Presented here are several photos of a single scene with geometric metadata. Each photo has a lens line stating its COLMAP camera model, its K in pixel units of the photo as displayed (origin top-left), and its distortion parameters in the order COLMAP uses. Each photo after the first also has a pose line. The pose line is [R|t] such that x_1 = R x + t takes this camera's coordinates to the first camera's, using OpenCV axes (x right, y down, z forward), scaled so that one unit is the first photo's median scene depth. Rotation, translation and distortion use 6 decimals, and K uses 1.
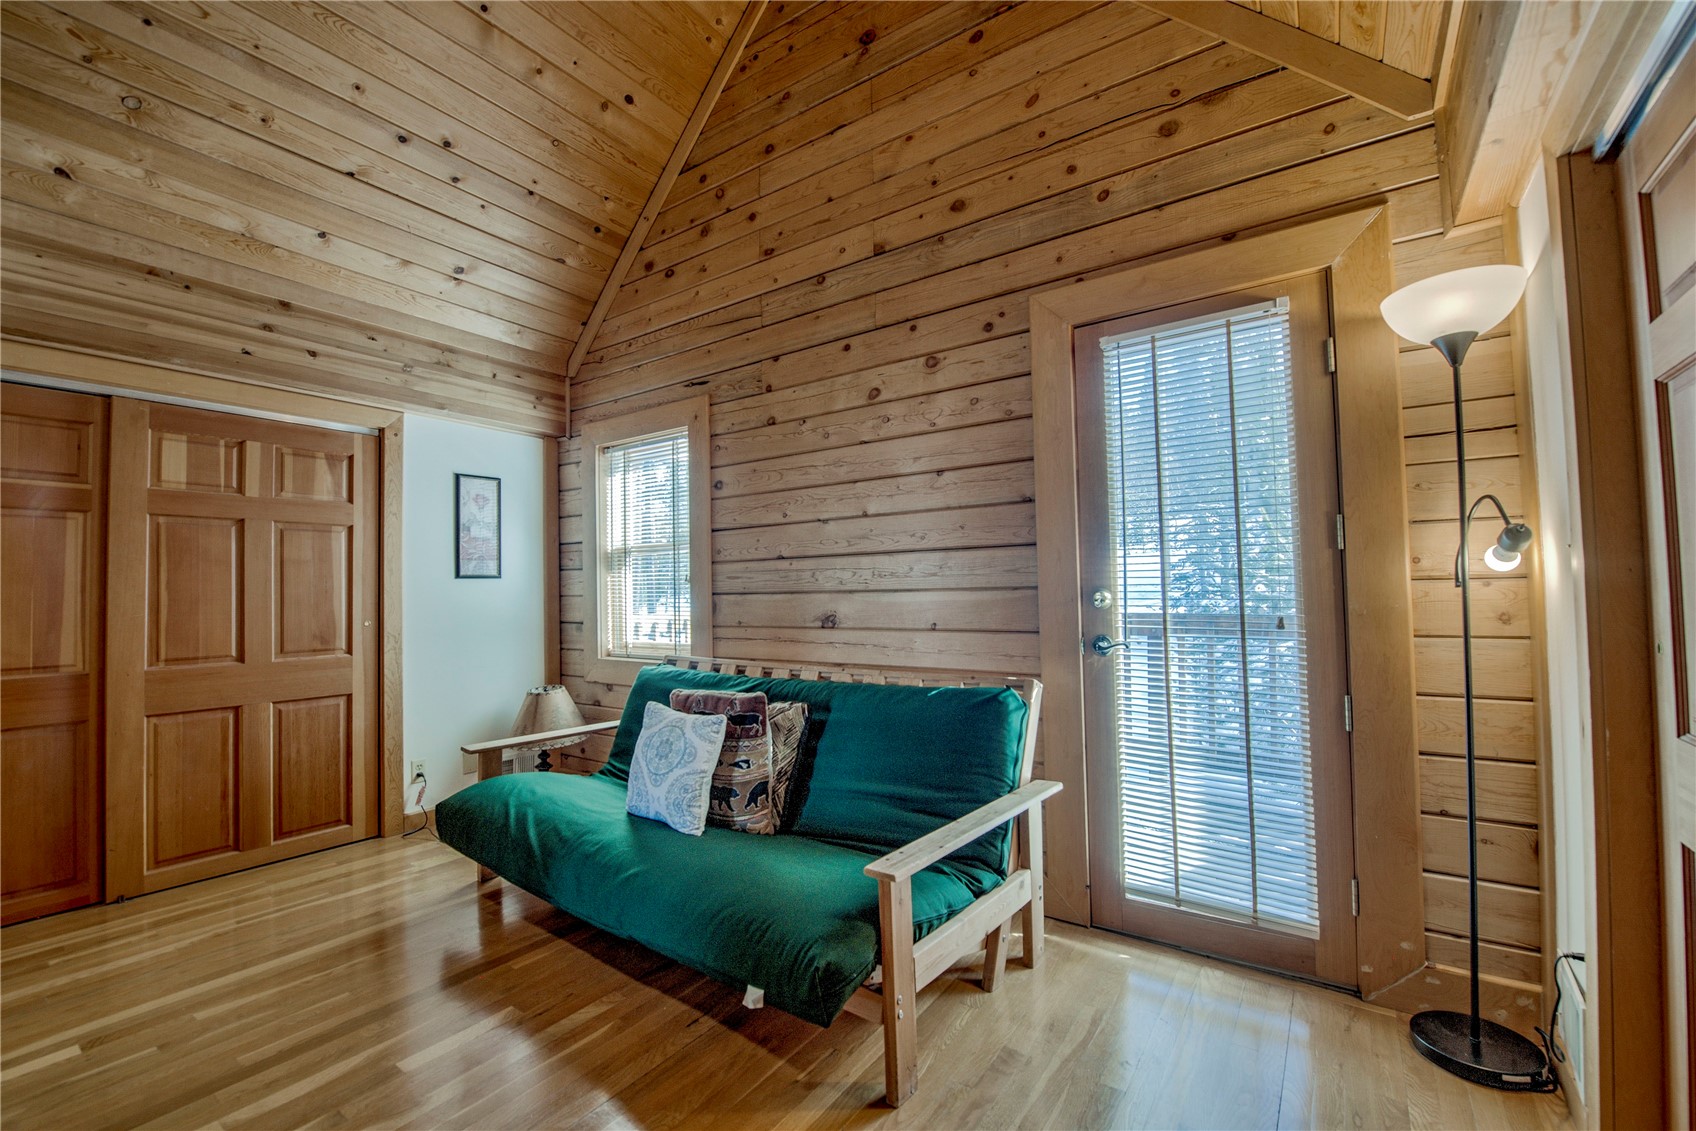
lens RADIAL K [[697.0, 0, 843.4], [0, 697.0, 569.5], [0, 0, 1]] dist [-0.020400, -0.001179]
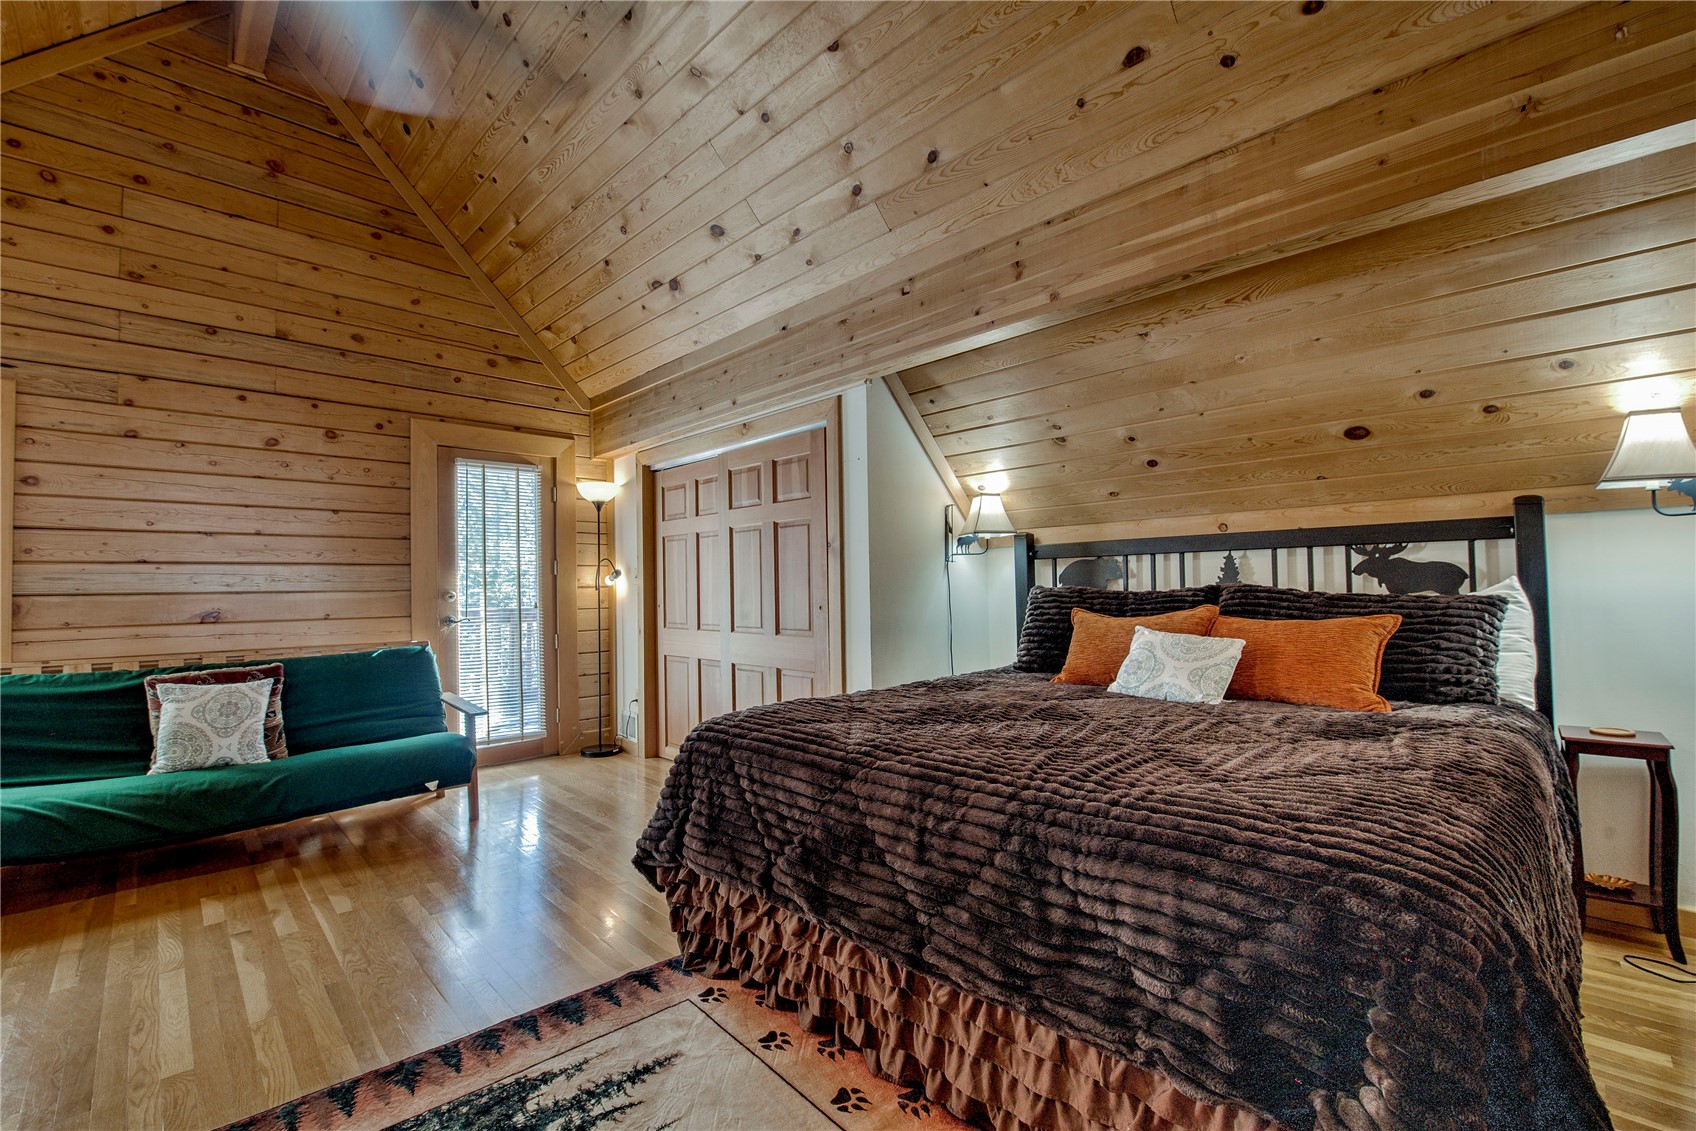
lens RADIAL K [[720.5, 0, 846.7], [0, 720.5, 577.4], [0, 0, 1]] dist [-0.011837, -0.000124]
pose [[0.165281, 0.028140, 0.985845, -1.269939], [-0.017059, 0.999525, -0.025671, 0.021562], [-0.986099, -0.012574, 0.165683, -0.343513]]
